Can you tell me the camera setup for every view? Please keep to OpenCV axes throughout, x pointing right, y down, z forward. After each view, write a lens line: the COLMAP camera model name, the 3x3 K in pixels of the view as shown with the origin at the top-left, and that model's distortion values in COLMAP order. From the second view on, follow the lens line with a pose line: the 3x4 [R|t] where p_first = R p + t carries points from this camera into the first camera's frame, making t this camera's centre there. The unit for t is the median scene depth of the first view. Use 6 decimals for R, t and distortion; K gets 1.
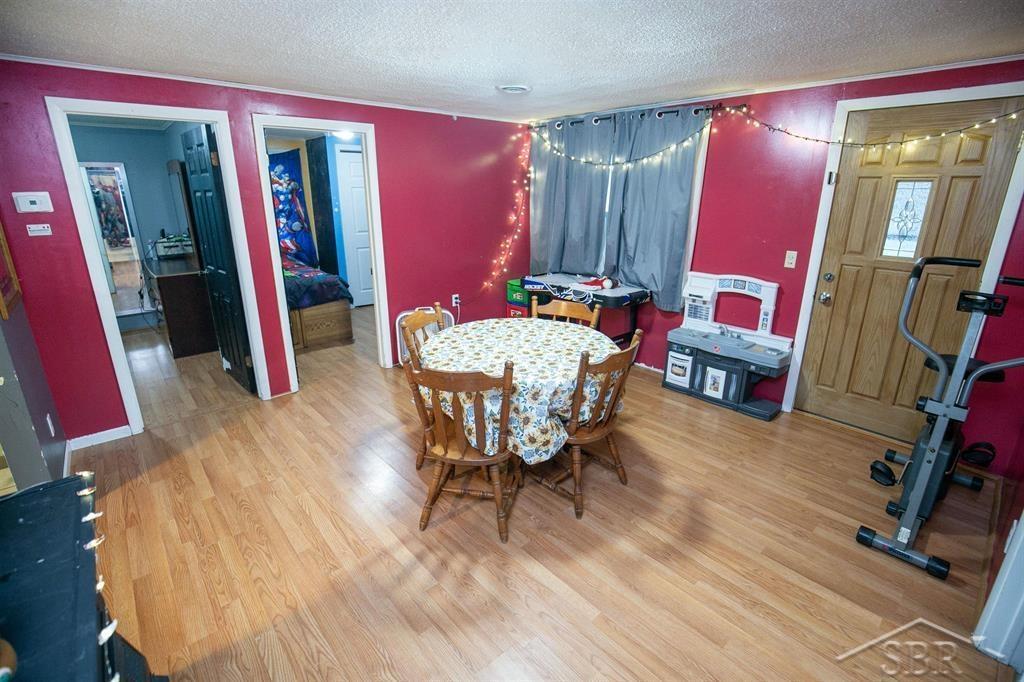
lens RADIAL K [[468.2, 0, 515.2], [0, 468.2, 339.4], [0, 0, 1]] dist [-0.028844, 0.000595]
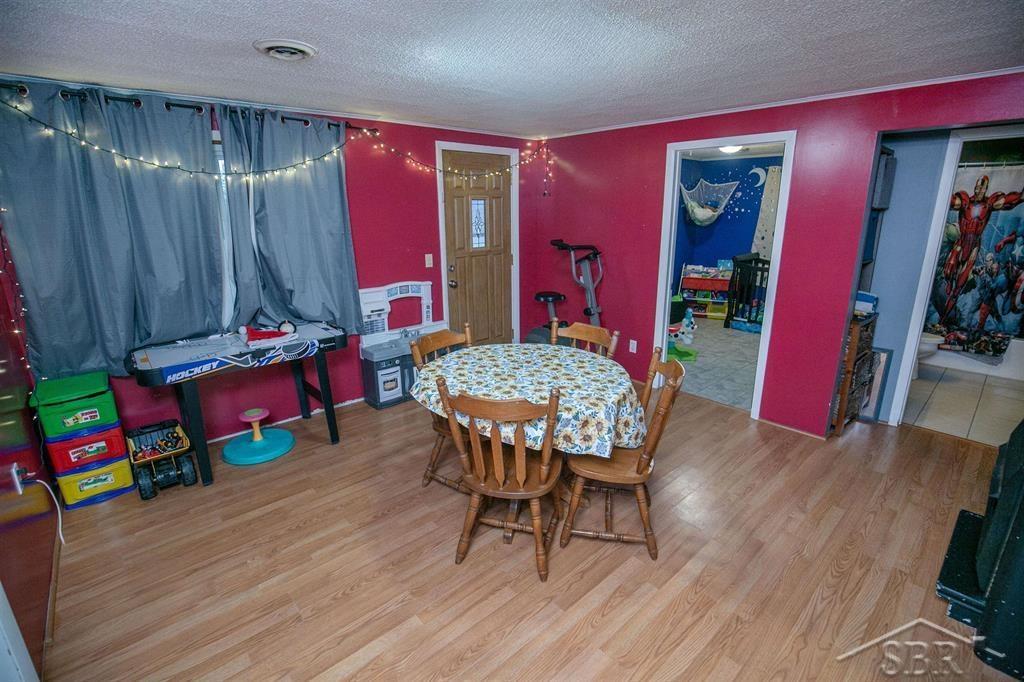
lens RADIAL K [[468.2, 0, 515.2], [0, 468.2, 339.4], [0, 0, 1]] dist [-0.028844, 0.000595]
pose [[-0.001018, -0.273293, 0.961930, -0.655343], [0.307989, 0.915086, 0.260310, -0.224362], [-0.951390, 0.296529, 0.083239, 0.697833]]
